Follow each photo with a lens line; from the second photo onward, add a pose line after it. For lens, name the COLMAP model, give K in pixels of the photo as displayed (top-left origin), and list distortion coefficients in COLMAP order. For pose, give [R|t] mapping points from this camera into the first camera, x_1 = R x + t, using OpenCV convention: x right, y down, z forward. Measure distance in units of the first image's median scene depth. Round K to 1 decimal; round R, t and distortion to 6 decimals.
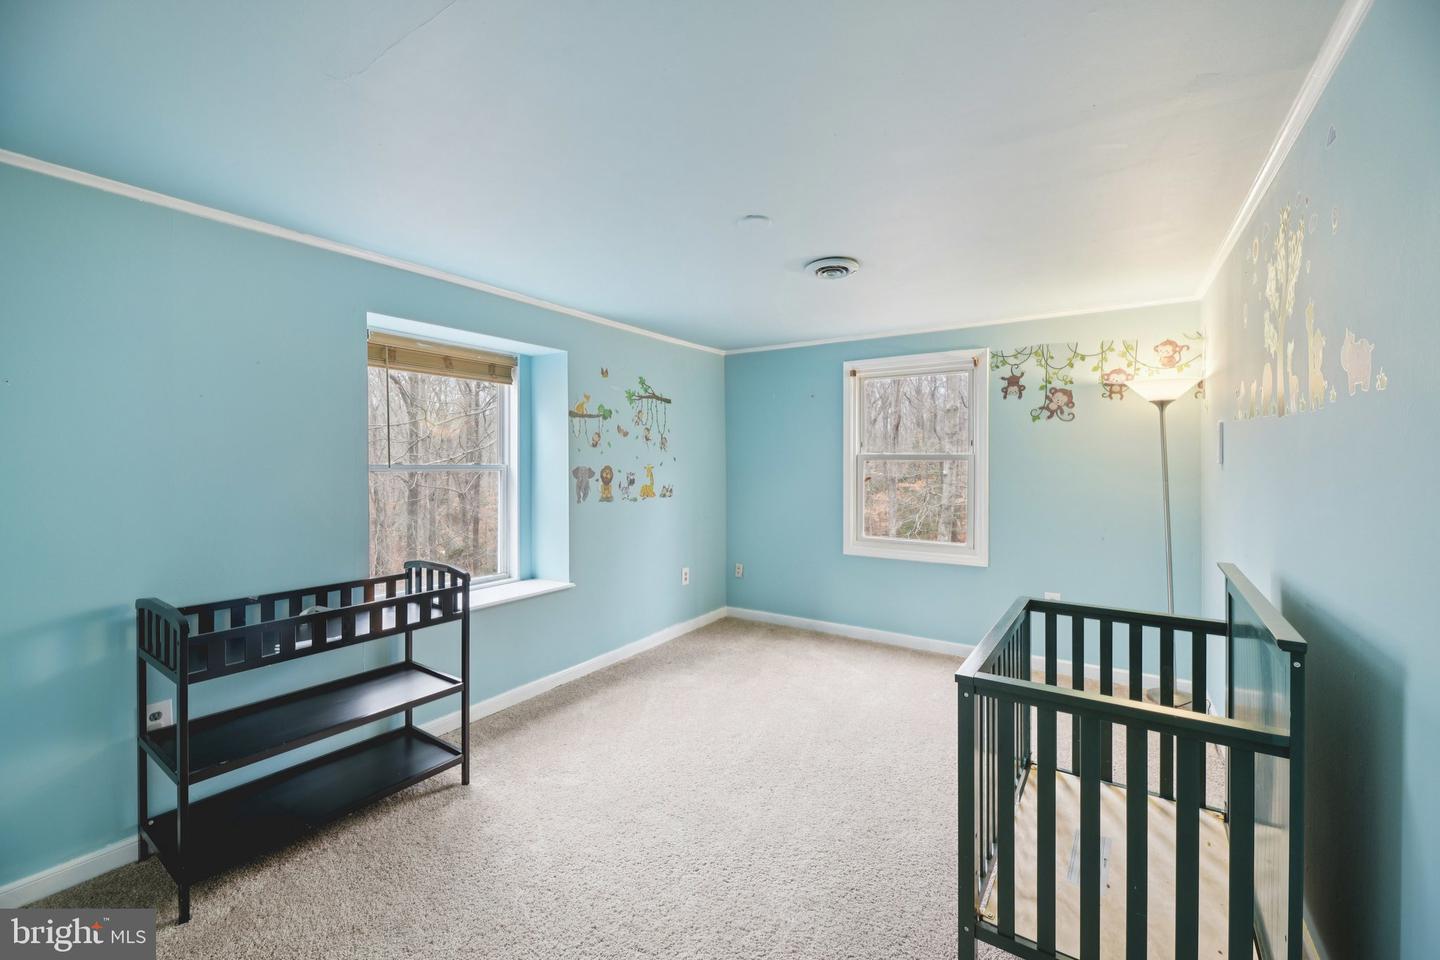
lens RADIAL K [[584.7, 0, 723.4], [0, 584.7, 455.3], [0, 0, 1]] dist [0.001374, -0.003655]
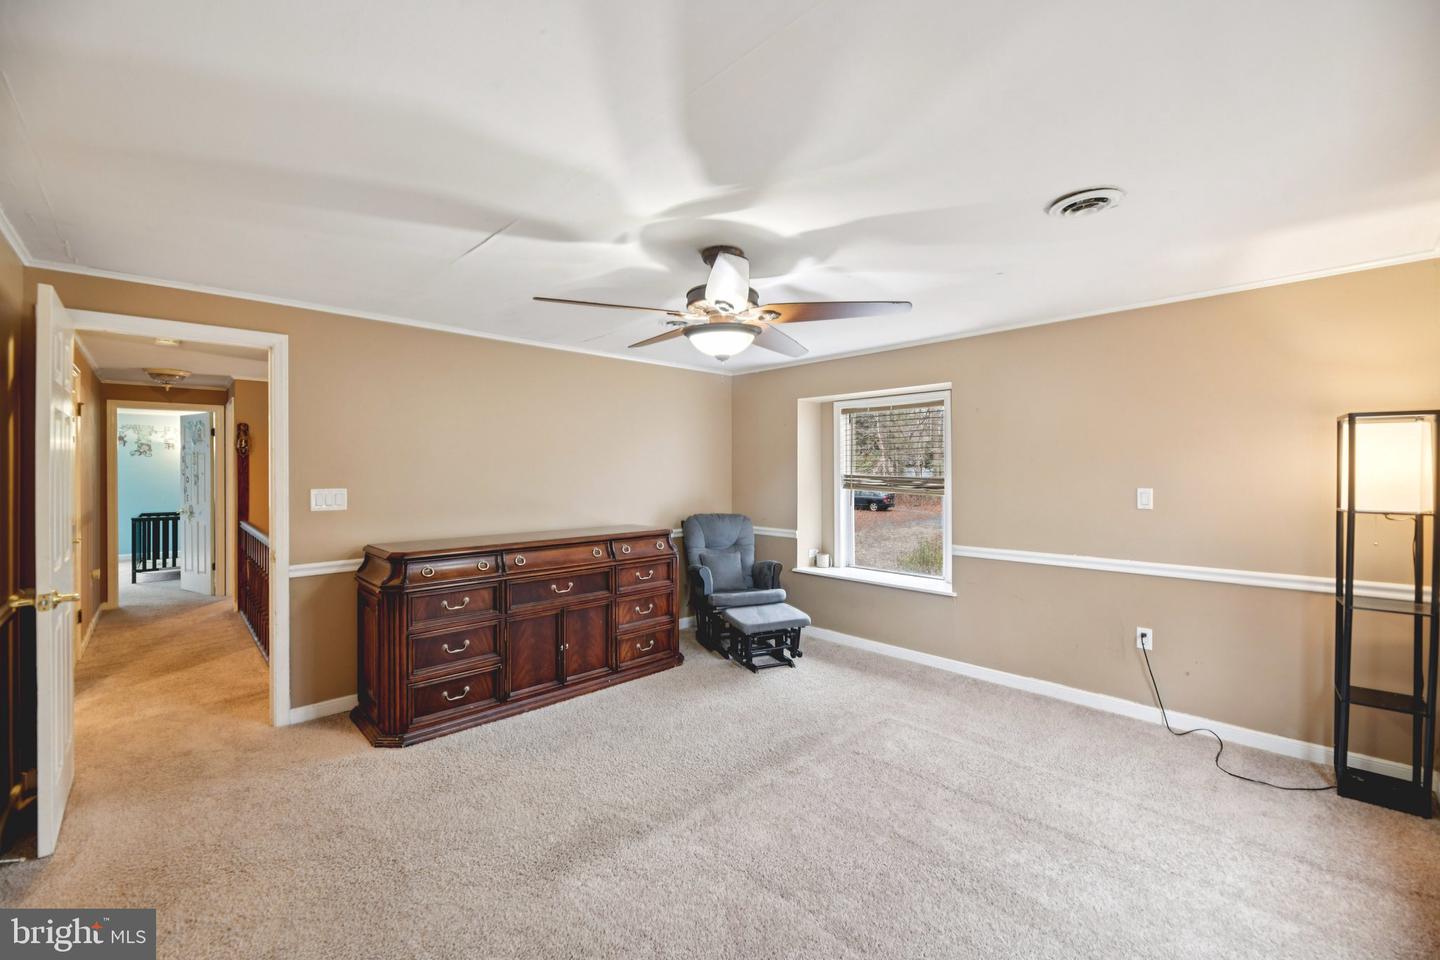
lens RADIAL K [[584.7, 0, 728.3], [0, 584.7, 473.5], [0, 0, 1]] dist [0.001374, -0.003655]
pose [[0.218050, -0.001291, 0.975937, -1.341592], [-0.007254, 0.999969, 0.002943, -0.013798], [-0.975911, -0.007721, 0.218034, -2.015868]]
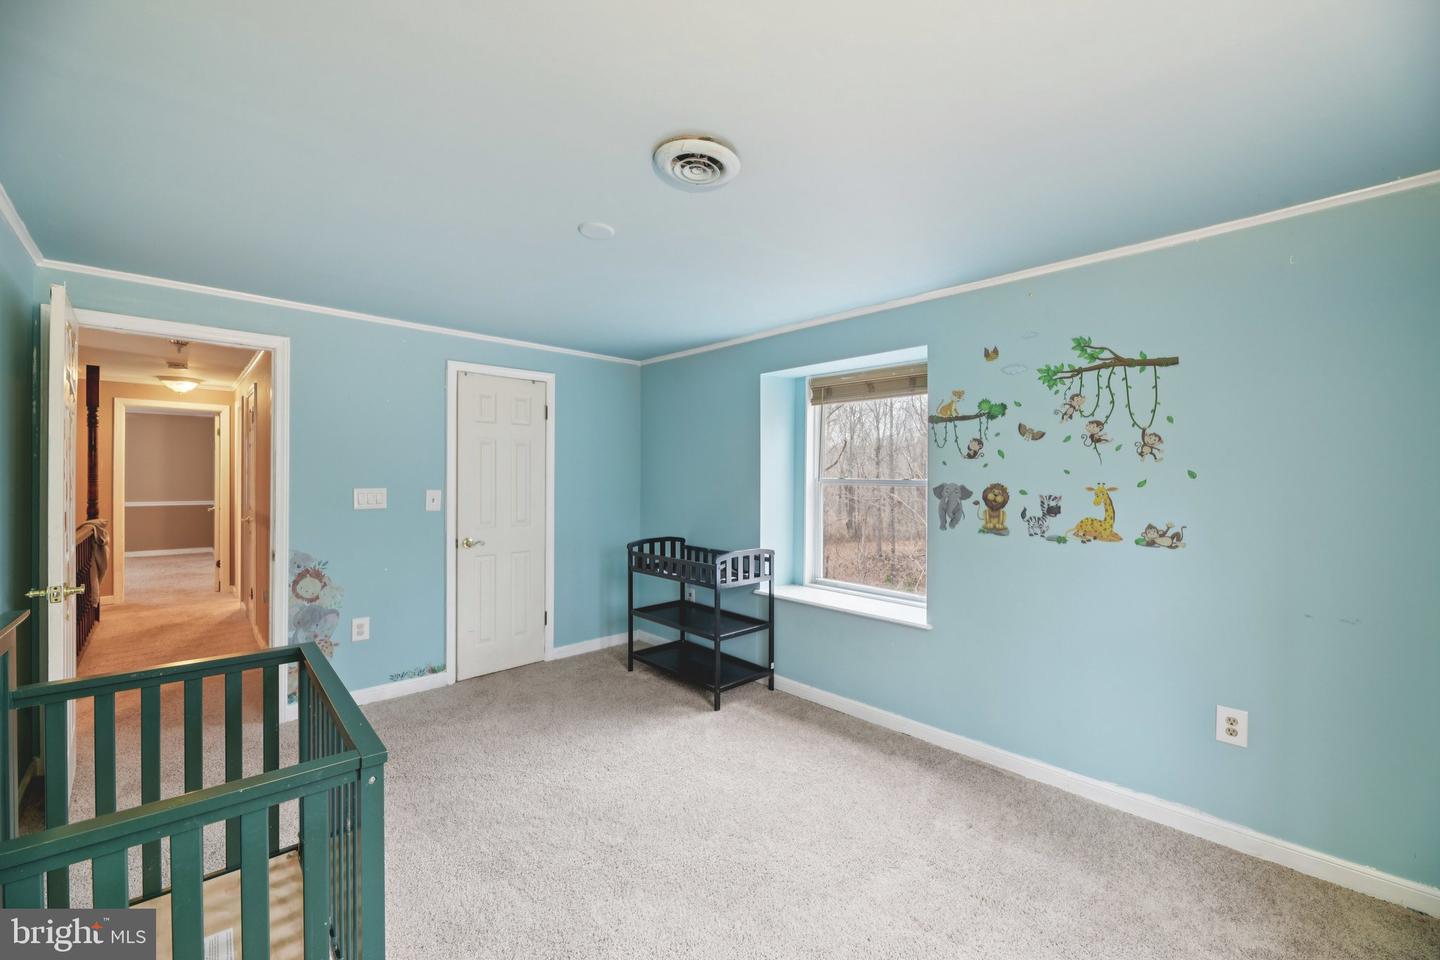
lens RADIAL K [[584.7, 0, 730.0], [0, 584.7, 478.3], [0, 0, 1]] dist [0.001374, -0.003655]
pose [[-0.221140, 0.000484, -0.975242, 0.548726], [0.002578, 0.999997, -0.000088, 0.010139], [0.975239, -0.002534, -0.221140, 0.820949]]
